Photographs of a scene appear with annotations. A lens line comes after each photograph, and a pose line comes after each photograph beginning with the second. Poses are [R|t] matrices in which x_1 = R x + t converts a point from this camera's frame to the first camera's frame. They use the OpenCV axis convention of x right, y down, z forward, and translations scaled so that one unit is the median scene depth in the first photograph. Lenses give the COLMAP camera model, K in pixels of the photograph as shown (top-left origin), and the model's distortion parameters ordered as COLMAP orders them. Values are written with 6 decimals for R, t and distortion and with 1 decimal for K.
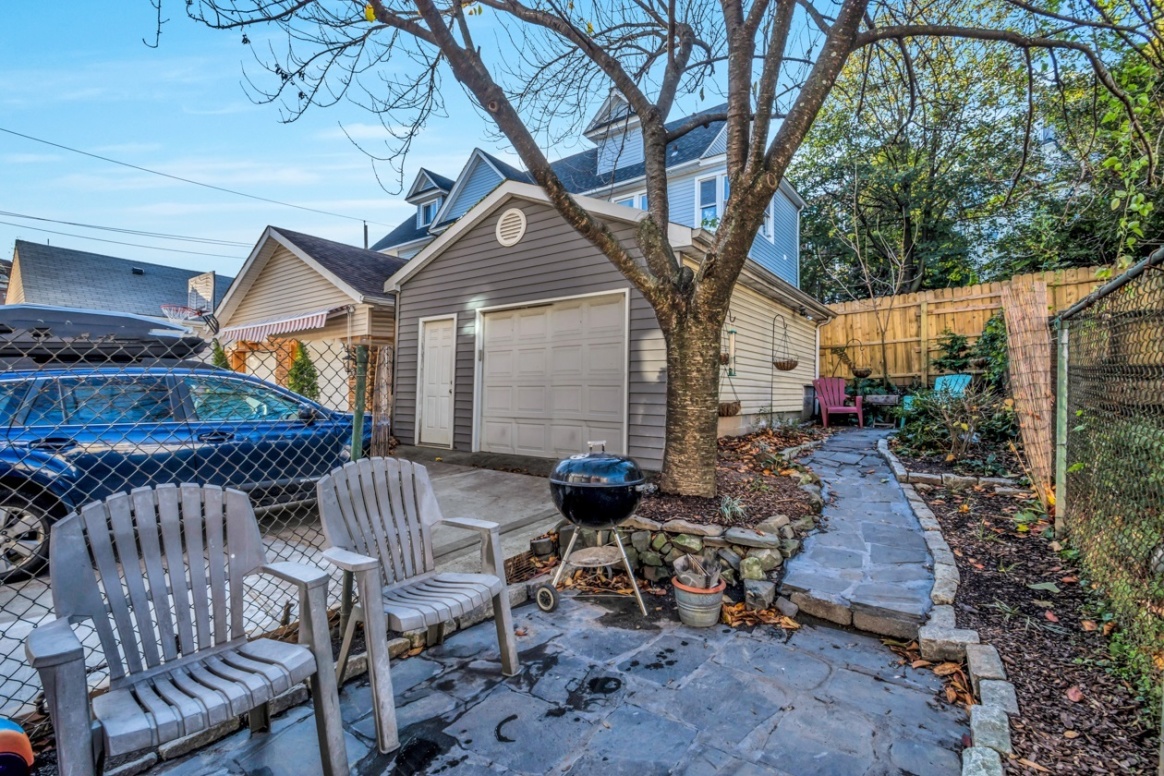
lens RADIAL K [[517.2, 0, 583.5], [0, 517.2, 397.6], [0, 0, 1]] dist [0.002882, -0.000253]
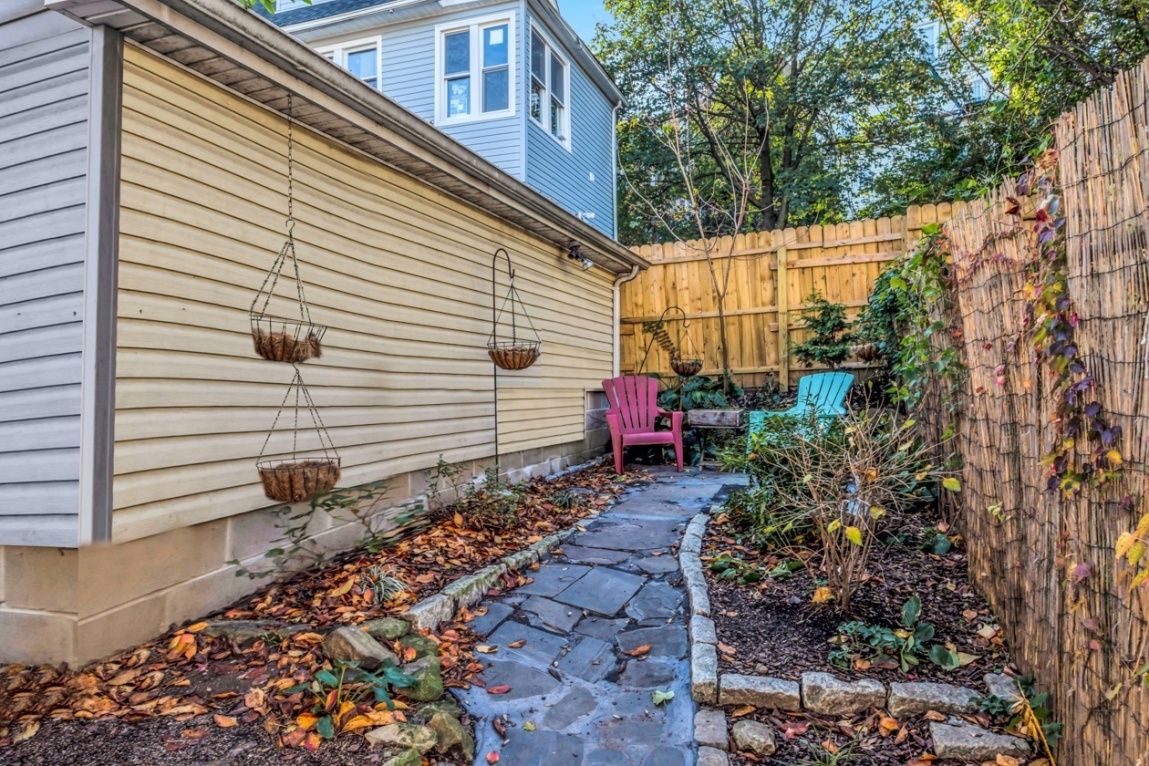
lens RADIAL K [[703.0, 0, 573.5], [0, 703.0, 380.7], [0, 0, 1]] dist [-0.031690, 0.001146]
pose [[0.962664, -0.008856, 0.270555, 0.211849], [0.011308, 0.999908, -0.007506, -0.028588], [-0.270464, 0.010285, 0.962675, 0.296727]]
